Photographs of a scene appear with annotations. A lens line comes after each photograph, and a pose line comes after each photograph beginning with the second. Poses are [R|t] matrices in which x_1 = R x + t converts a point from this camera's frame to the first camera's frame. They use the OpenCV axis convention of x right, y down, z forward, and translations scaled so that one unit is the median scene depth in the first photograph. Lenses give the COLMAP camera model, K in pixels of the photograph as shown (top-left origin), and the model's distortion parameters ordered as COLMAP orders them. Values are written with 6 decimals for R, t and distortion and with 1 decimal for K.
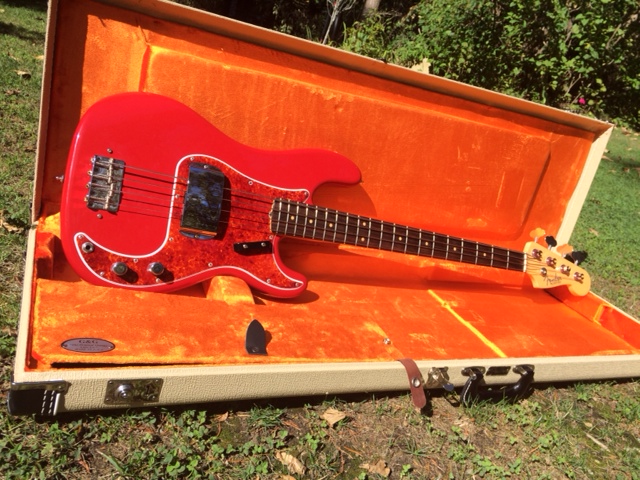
lens RADIAL K [[562.0, 0, 318.1], [0, 562.0, 238.3], [0, 0, 1]] dist [0.043826, -0.003669]
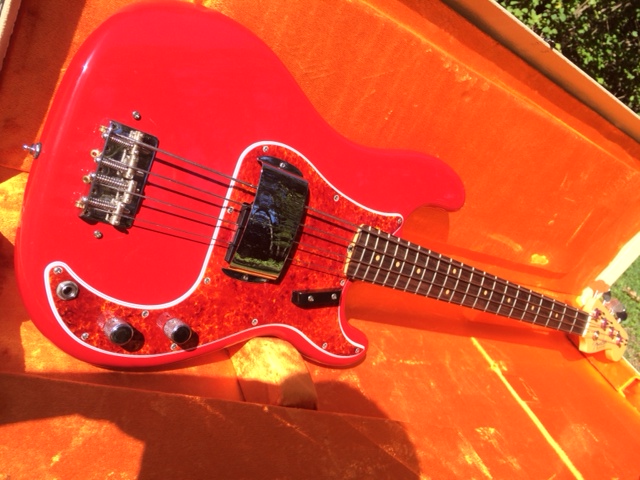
lens RADIAL K [[562.0, 0, 320.3], [0, 562.0, 246.5], [0, 0, 1]] dist [0.043826, -0.003669]
pose [[0.956241, 0.202211, 0.211458, -0.261032], [-0.240500, 0.954837, 0.174487, -0.153426], [-0.166625, -0.217708, 0.961686, 0.391757]]
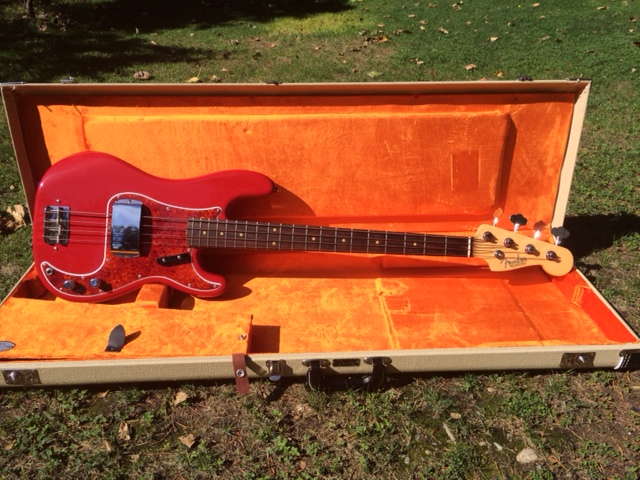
lens RADIAL K [[562.0, 0, 318.7], [0, 562.0, 237.3], [0, 0, 1]] dist [0.043826, -0.003669]
pose [[0.895859, -0.062929, -0.439860, 0.739201], [0.098680, 0.993377, 0.058863, -0.076736], [0.433242, -0.096139, 0.896135, 0.010286]]
